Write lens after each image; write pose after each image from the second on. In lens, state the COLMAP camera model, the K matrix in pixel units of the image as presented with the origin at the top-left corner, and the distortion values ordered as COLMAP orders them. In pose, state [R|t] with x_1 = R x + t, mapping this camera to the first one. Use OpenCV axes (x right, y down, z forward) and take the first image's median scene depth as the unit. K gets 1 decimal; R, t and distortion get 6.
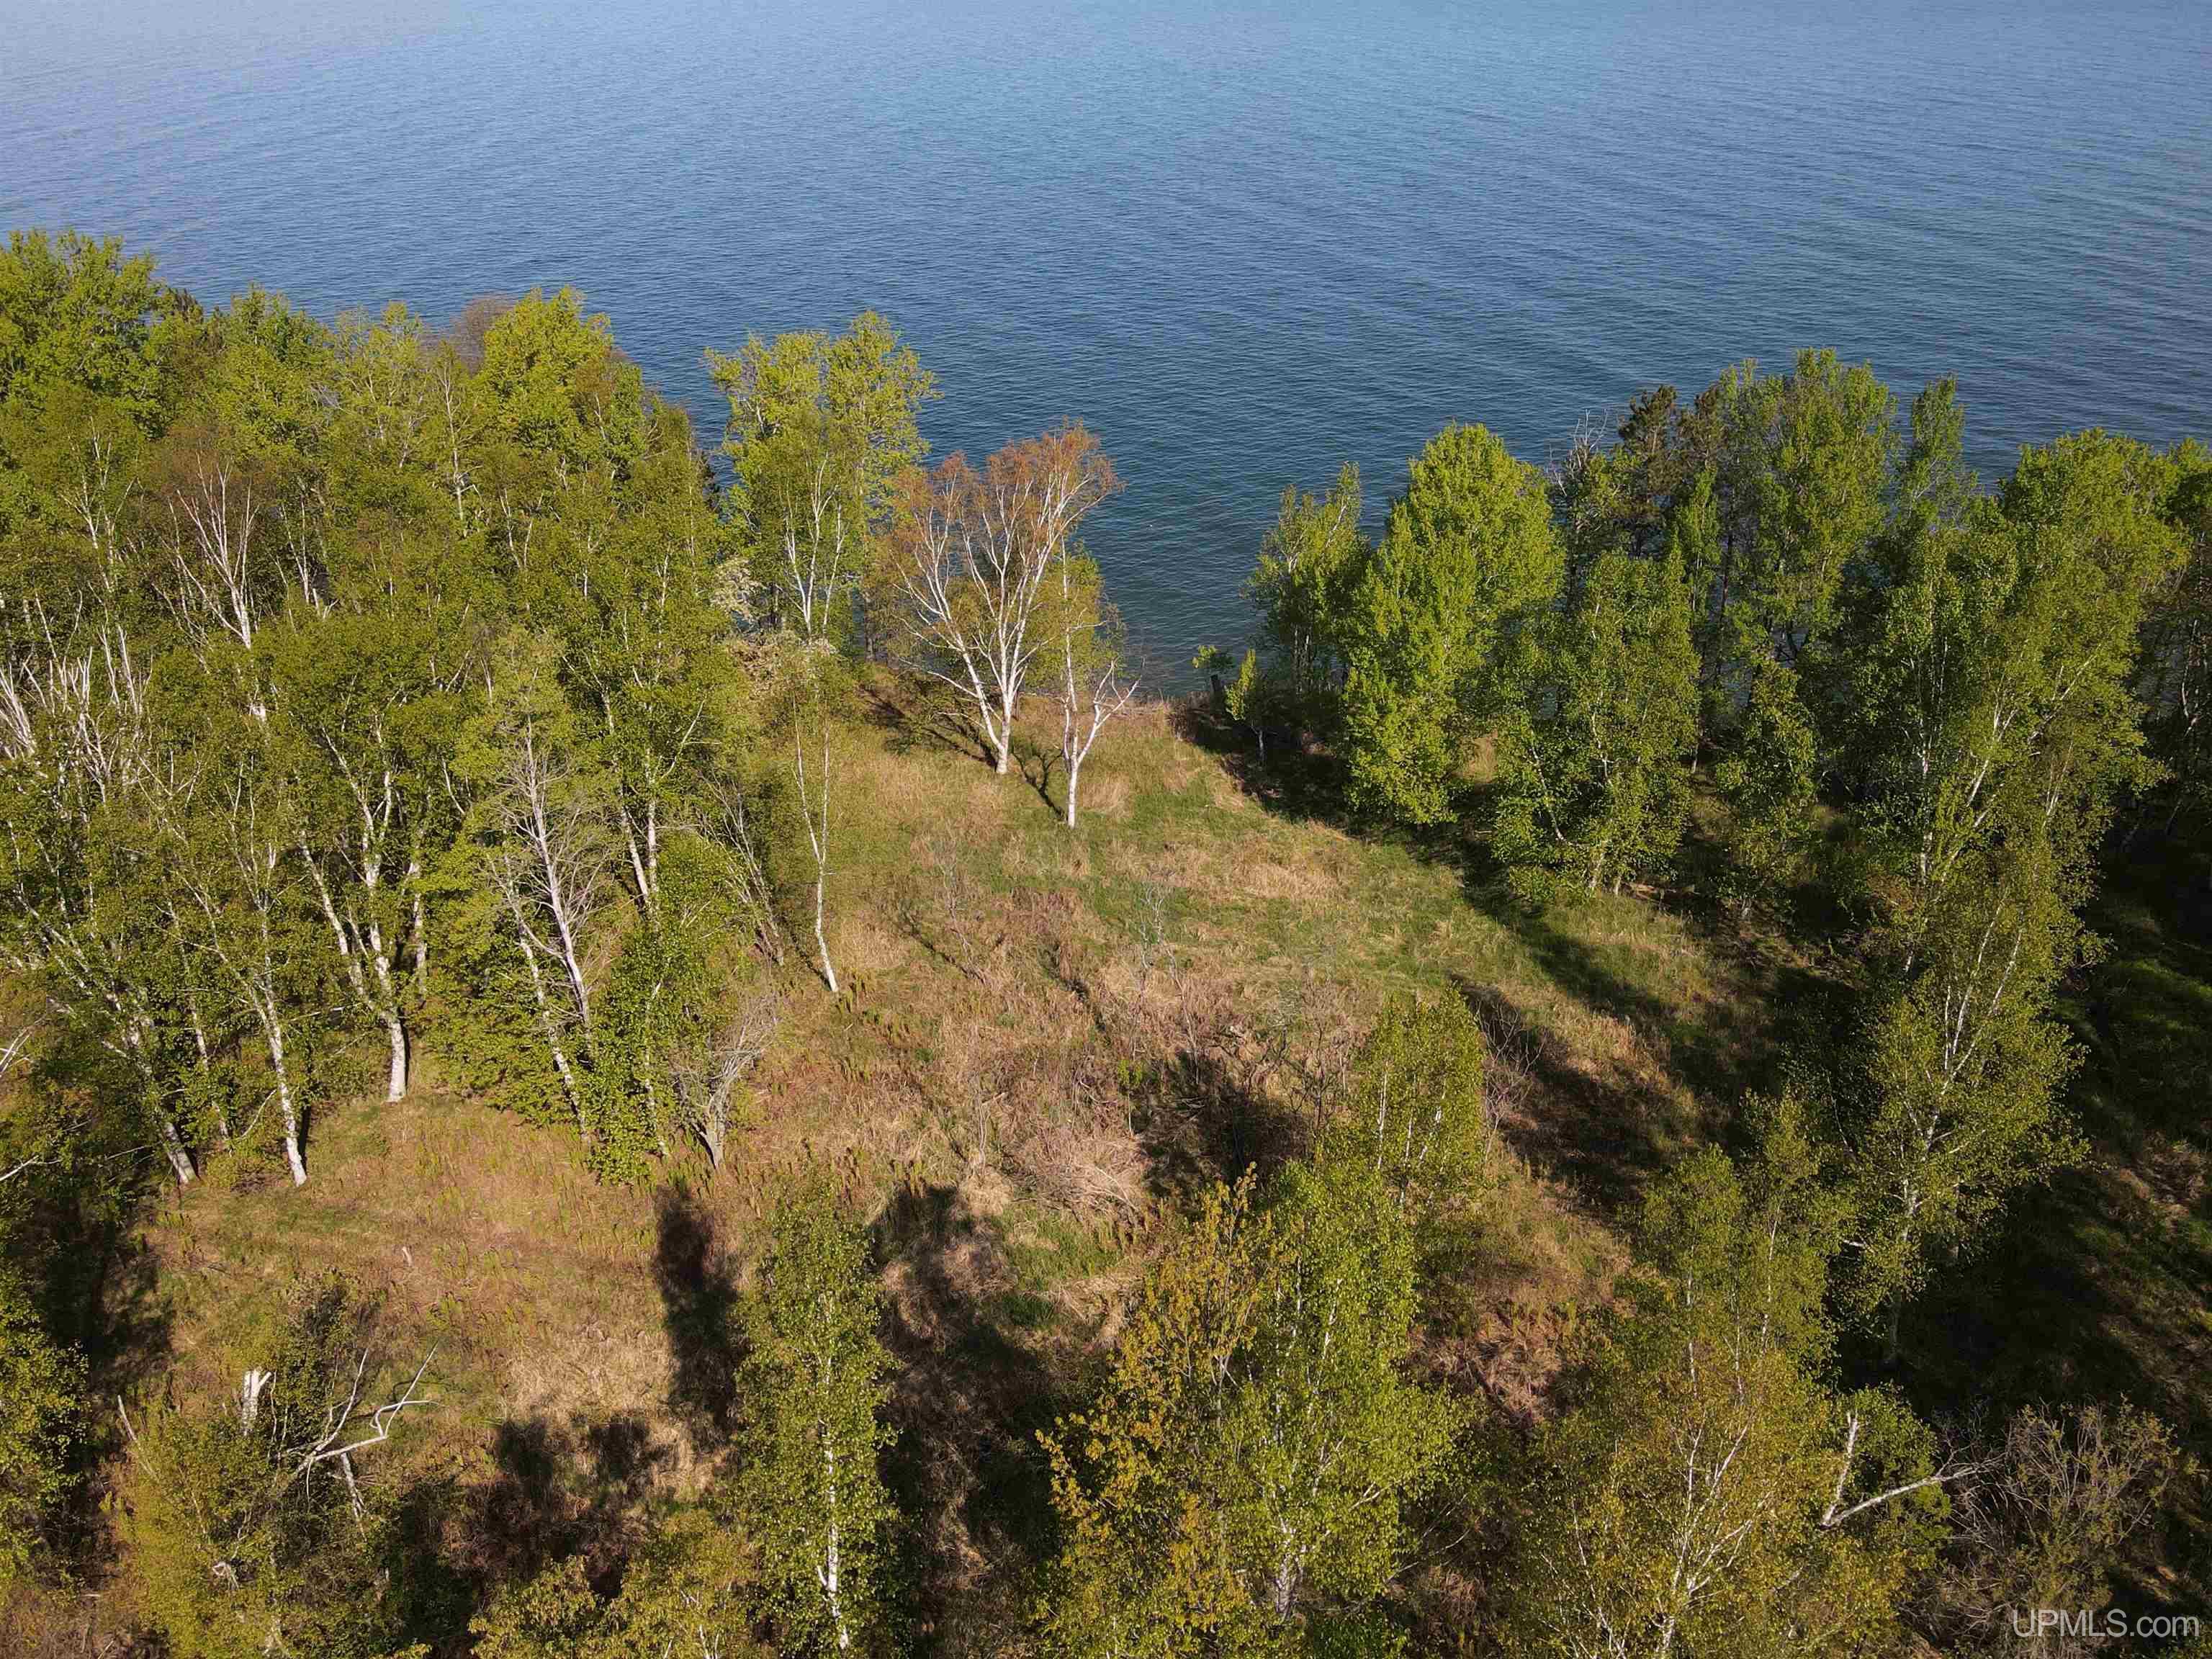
lens RADIAL K [[1617.0, 0, 1106.0], [0, 1617.0, 829.5], [0, 0, 1]] dist [0.001151, 0.014947]
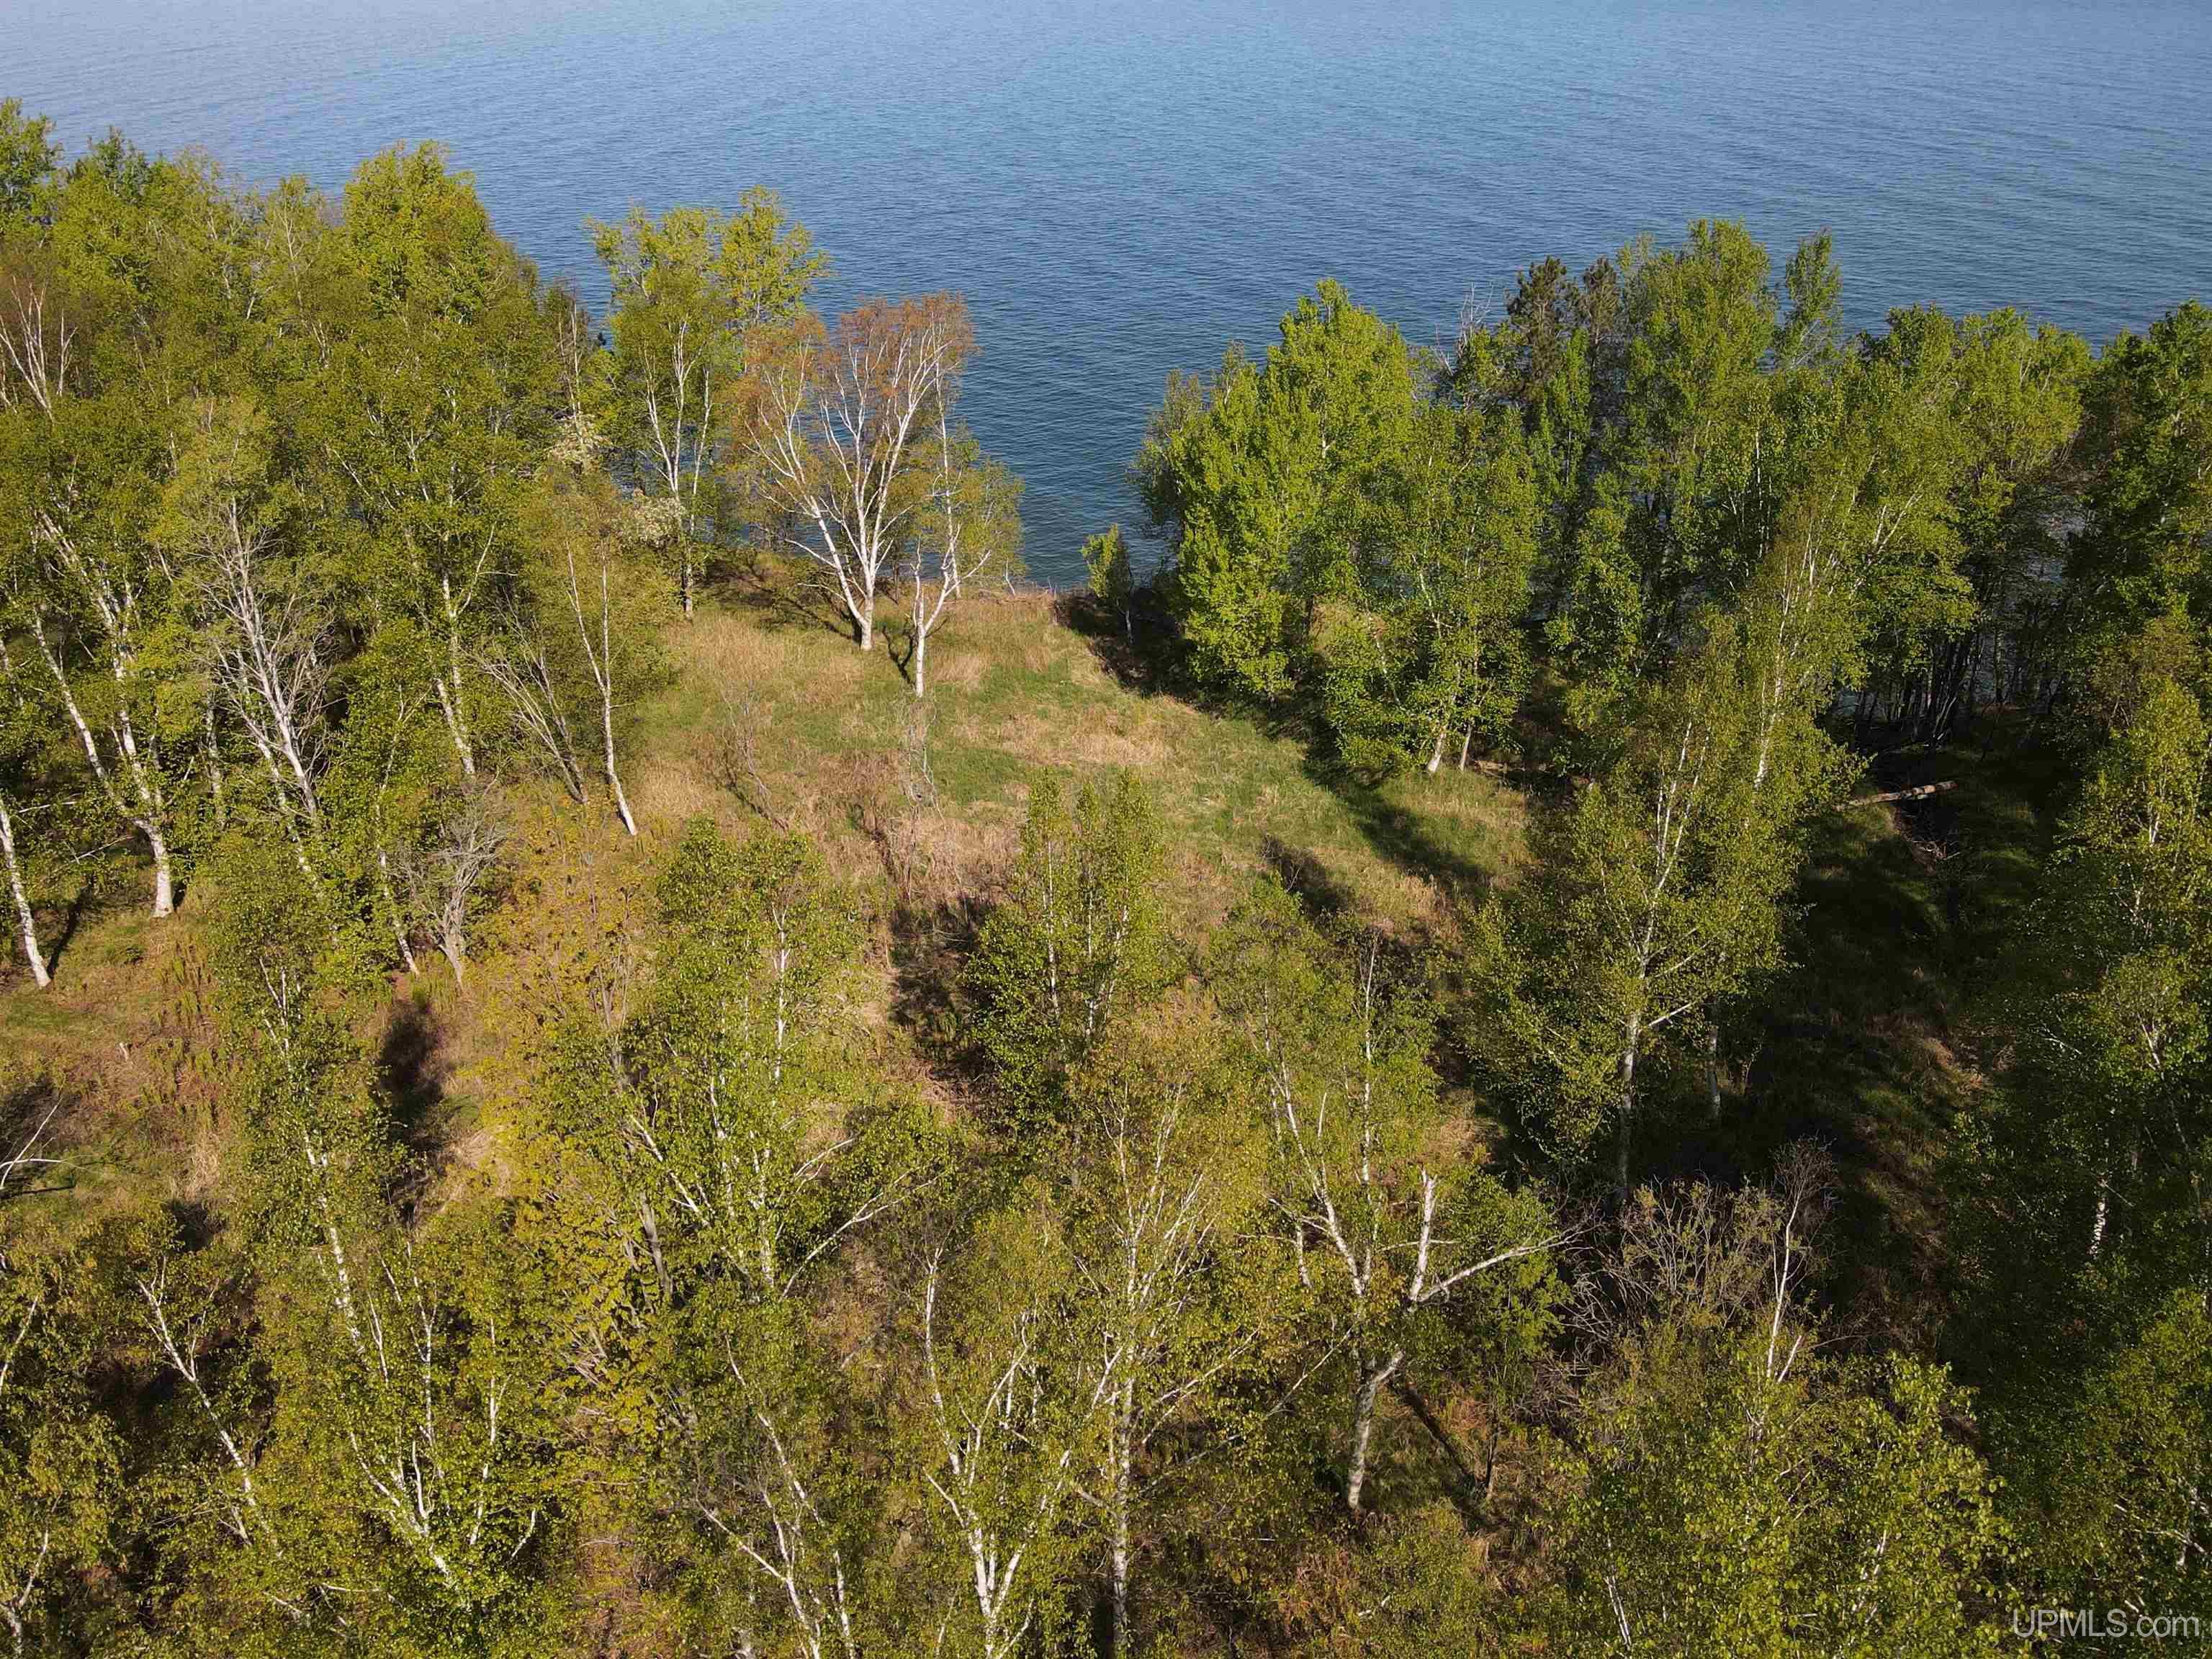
lens RADIAL K [[1617.3, 0, 1106.0], [0, 1617.3, 829.5], [0, 0, 1]] dist [-0.007282, 0.043874]
pose [[0.998621, 0.027957, -0.044440, 0.166658], [-0.027871, 0.999608, 0.002568, 0.088583], [0.044494, -0.001326, 0.999009, 0.032113]]
